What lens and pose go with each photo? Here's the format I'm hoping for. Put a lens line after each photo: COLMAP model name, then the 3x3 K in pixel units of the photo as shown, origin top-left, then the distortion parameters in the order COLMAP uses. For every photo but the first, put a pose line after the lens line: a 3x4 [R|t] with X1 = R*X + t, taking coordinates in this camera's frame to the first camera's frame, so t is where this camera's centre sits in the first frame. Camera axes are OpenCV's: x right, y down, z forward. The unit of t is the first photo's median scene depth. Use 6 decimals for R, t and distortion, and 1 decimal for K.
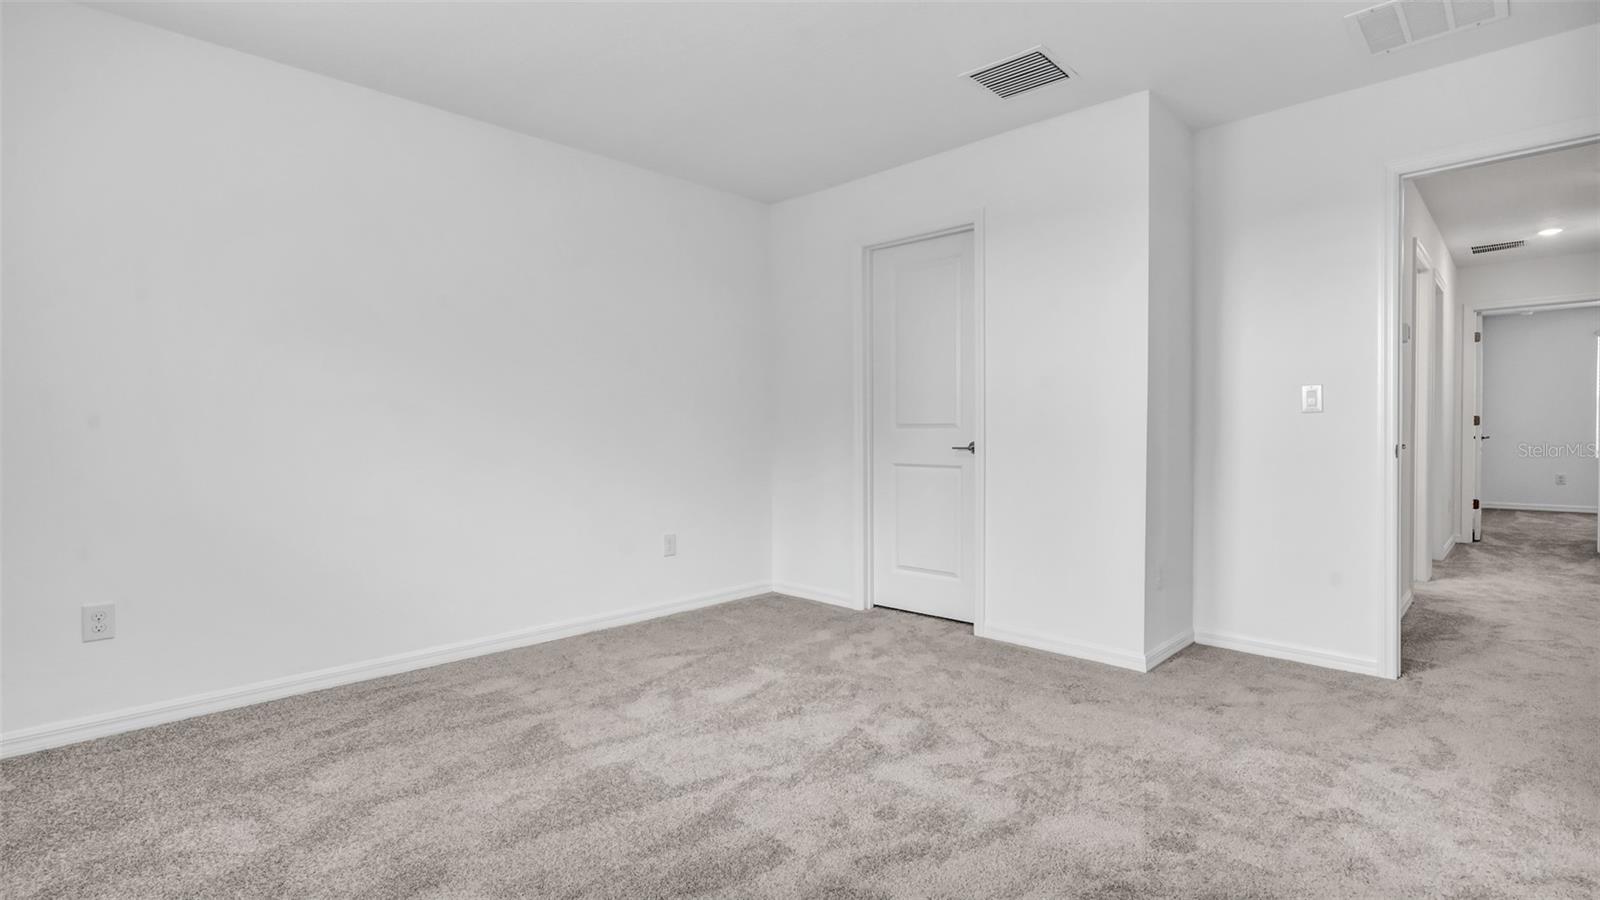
lens RADIAL K [[744.3, 0, 807.6], [0, 744.3, 442.1], [0, 0, 1]] dist [0.001790, 0.000056]
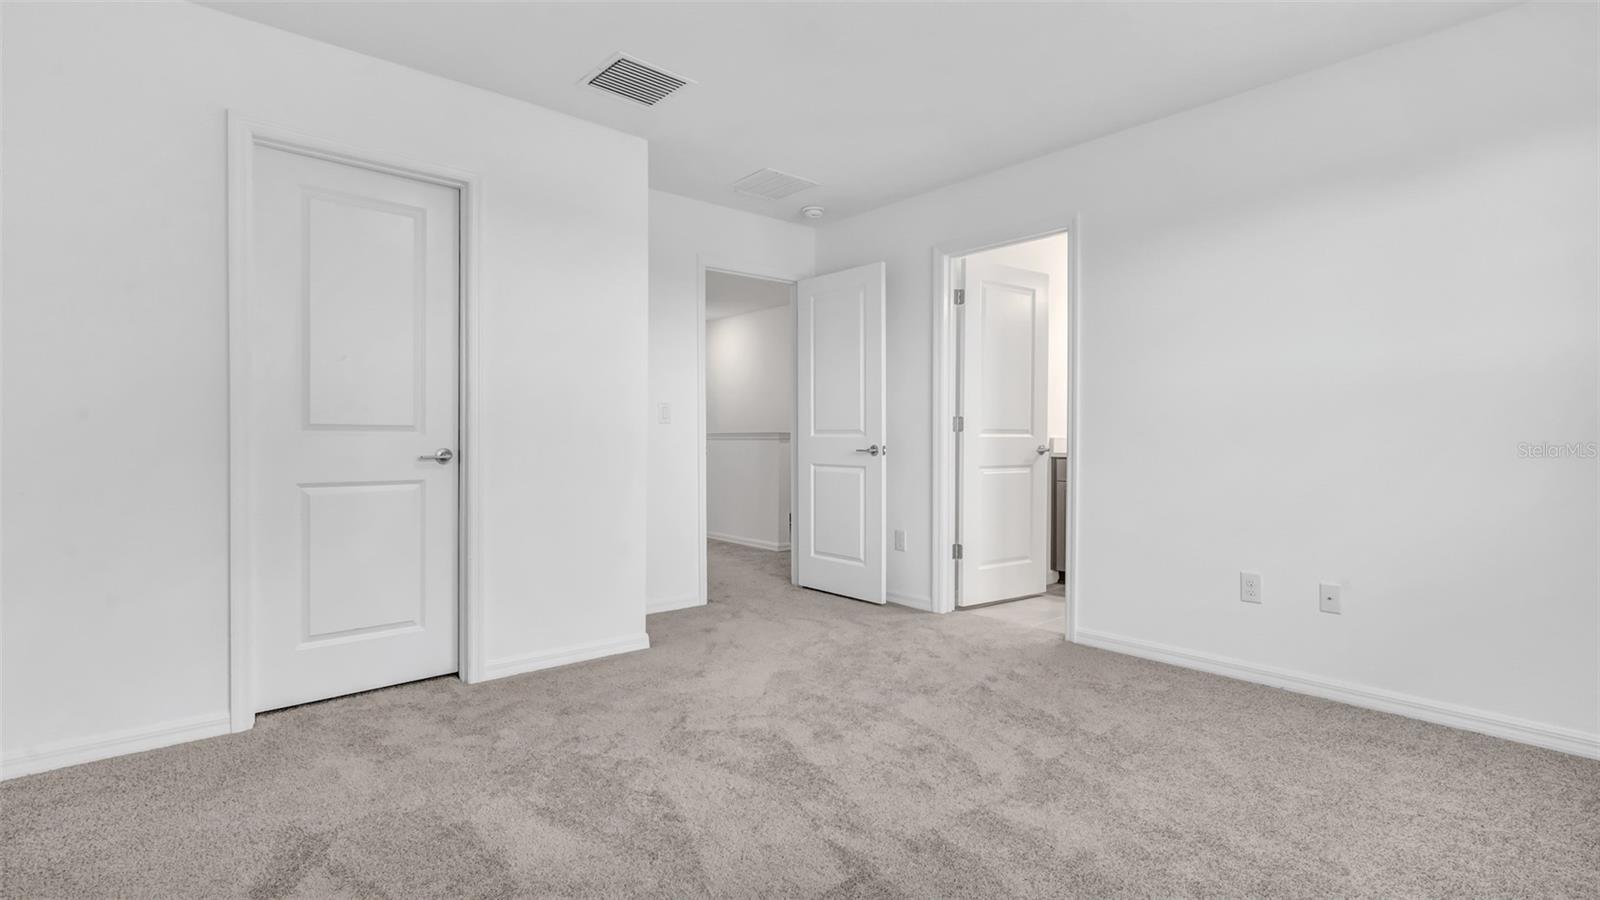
lens RADIAL K [[744.3, 0, 807.6], [0, 744.3, 442.1], [0, 0, 1]] dist [0.001790, 0.000056]
pose [[0.078666, -0.003364, 0.996895, -0.667340], [0.010346, 0.999943, 0.002558, -0.006636], [-0.996847, 0.010113, 0.078696, 0.663851]]
